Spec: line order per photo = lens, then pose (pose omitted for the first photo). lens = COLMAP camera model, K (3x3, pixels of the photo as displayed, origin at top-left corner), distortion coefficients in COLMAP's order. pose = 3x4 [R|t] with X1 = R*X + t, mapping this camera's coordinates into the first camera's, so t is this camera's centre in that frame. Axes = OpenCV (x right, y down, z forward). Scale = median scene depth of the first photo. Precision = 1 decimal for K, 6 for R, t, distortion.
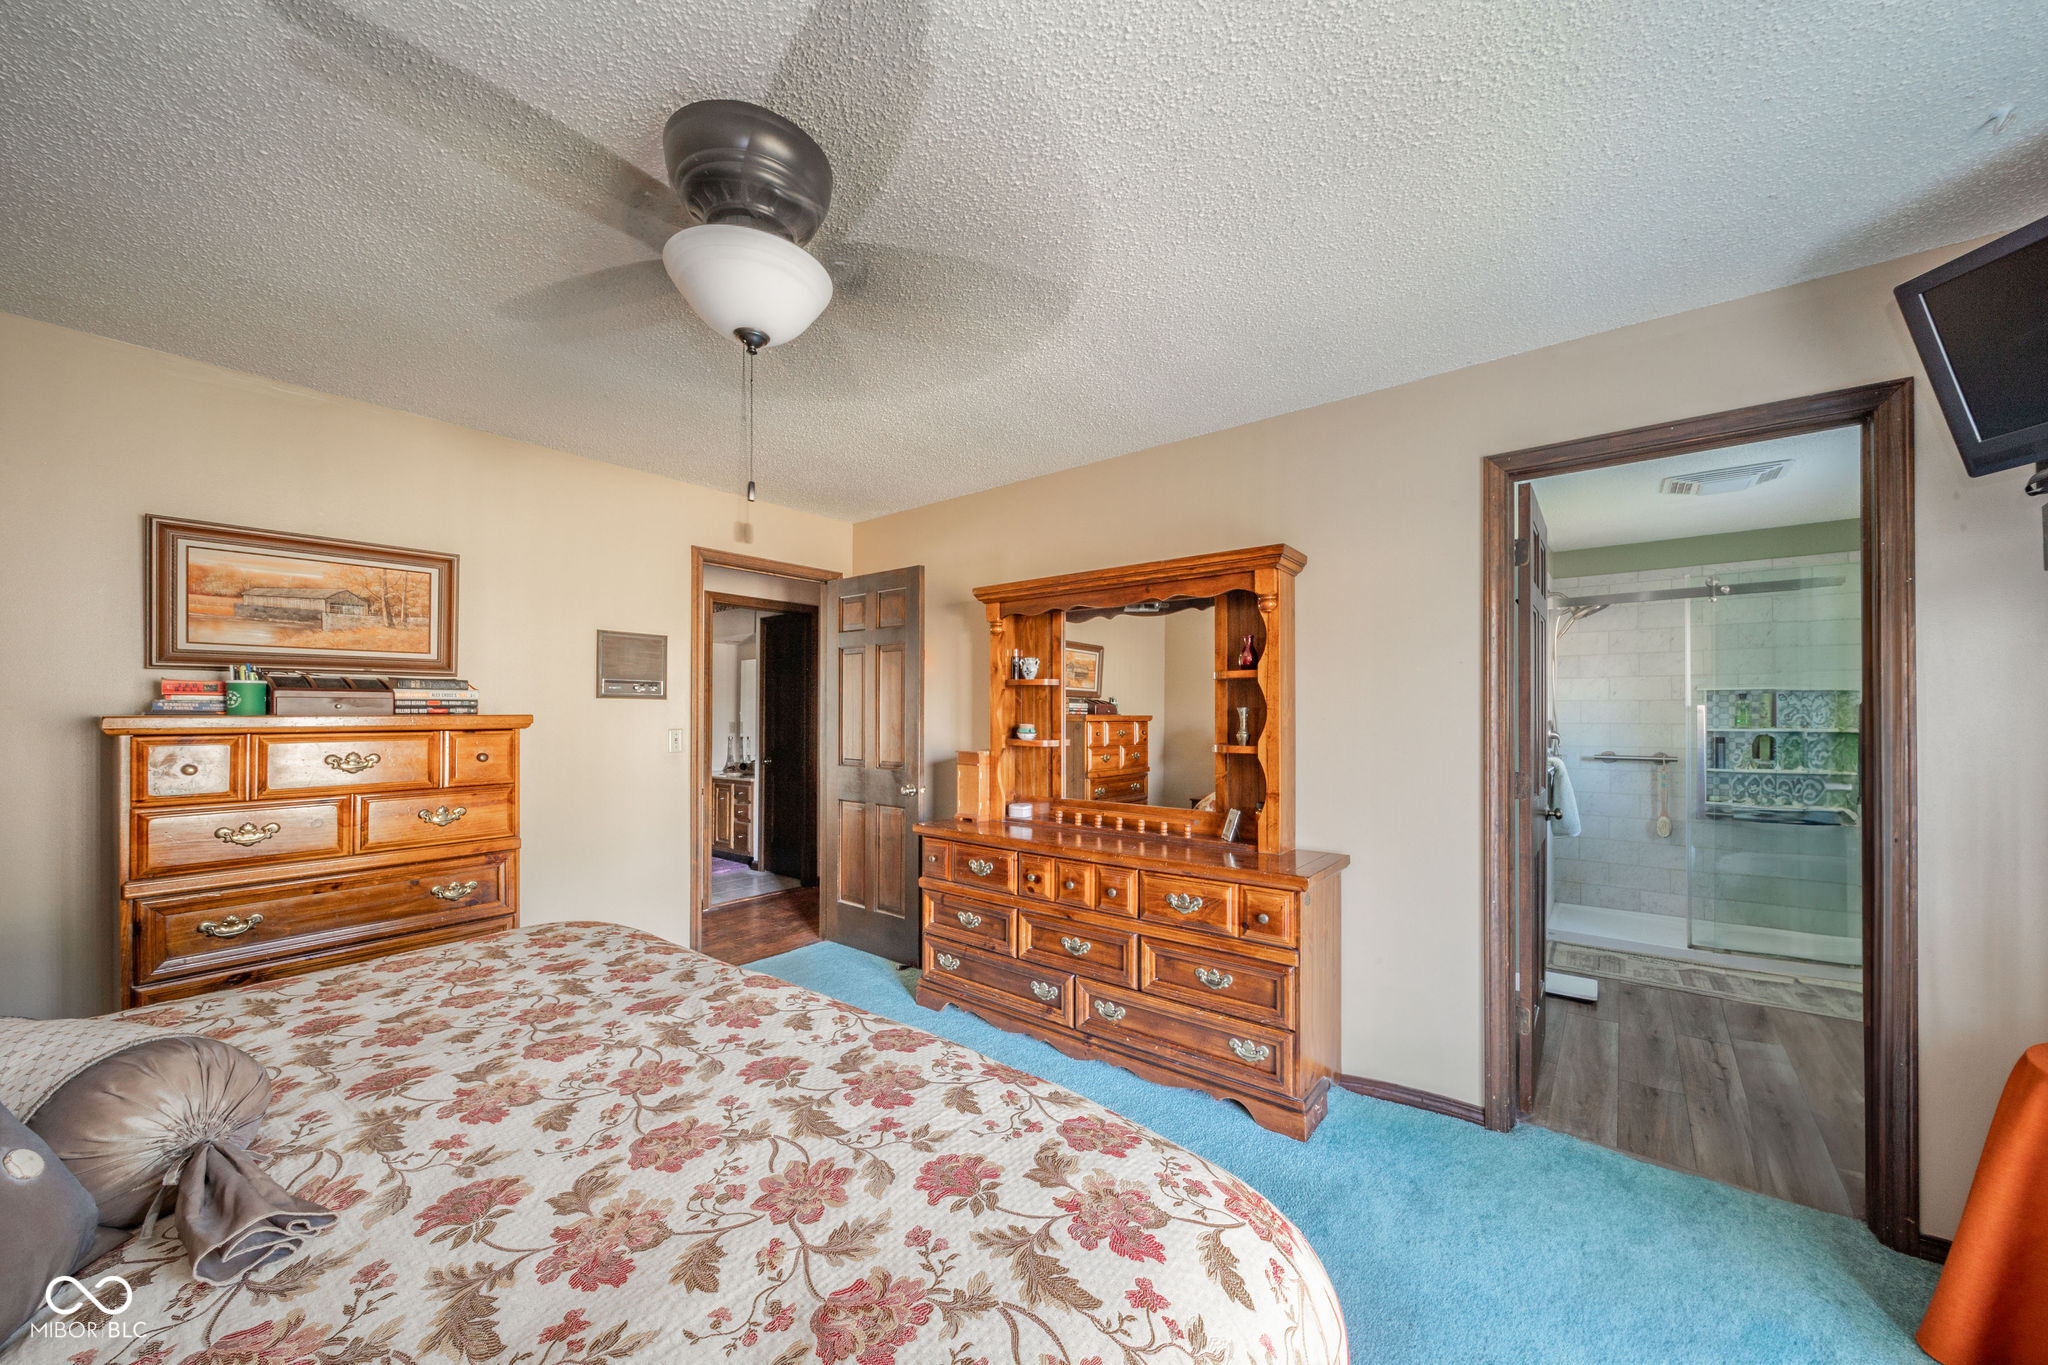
lens RADIAL K [[735.3, 0, 1029.3], [0, 735.3, 711.3], [0, 0, 1]] dist [0.000205, -0.000014]
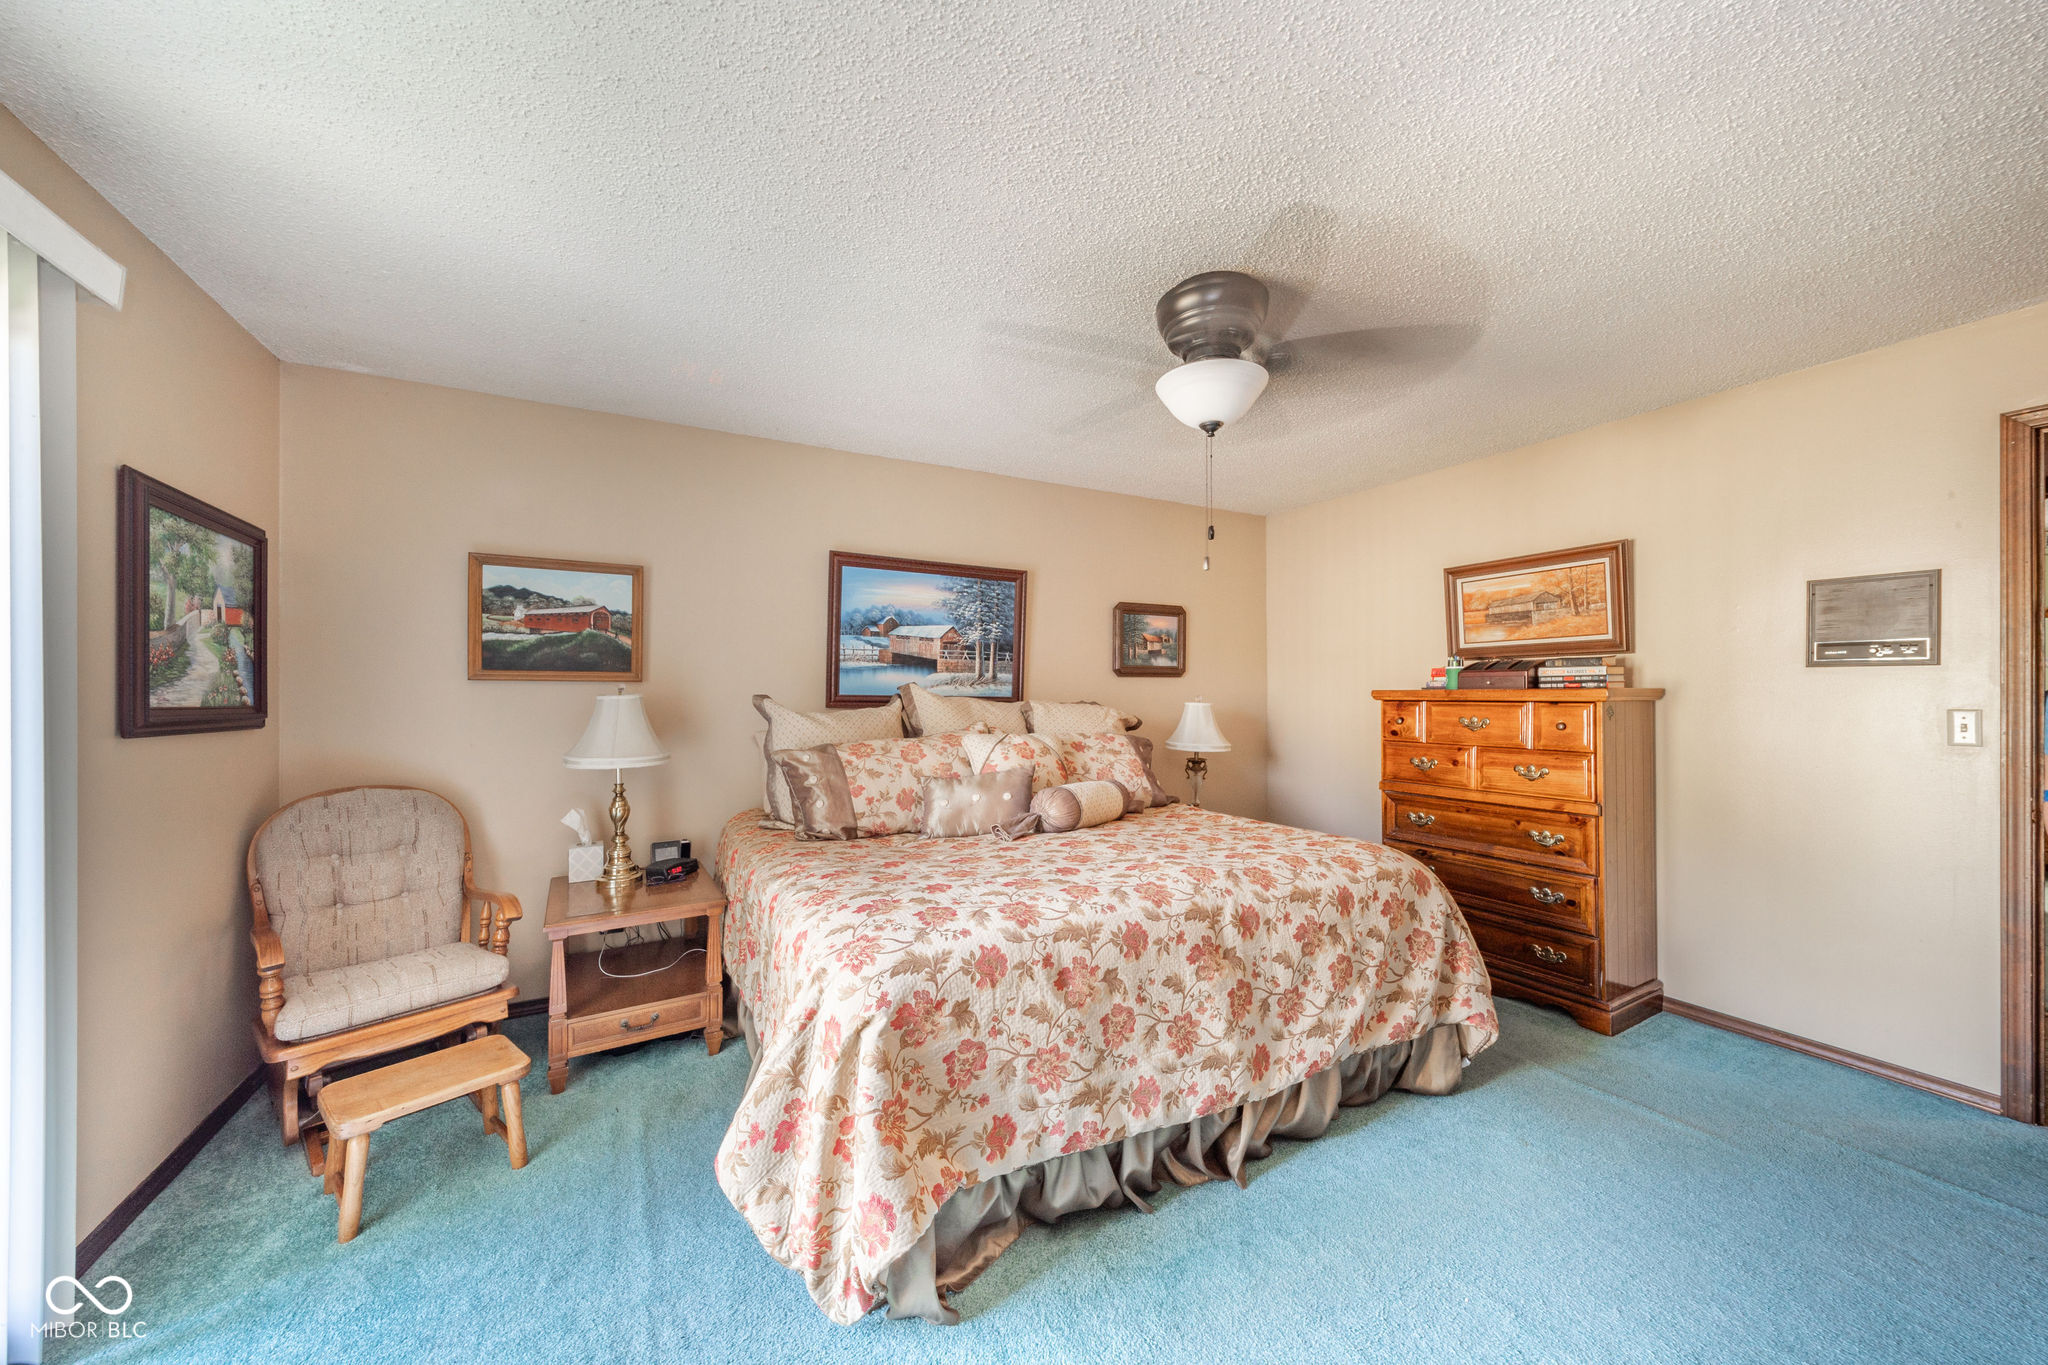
lens RADIAL K [[713.3, 0, 1024.0], [0, 713.3, 682.5], [0, 0, 1]] dist [-0.000024, 0.000002]
pose [[-0.389358, -0.010966, -0.921021, 0.583574], [0.004767, 0.999892, -0.013920, 0.006901], [0.921074, -0.009811, -0.389263, 0.668218]]
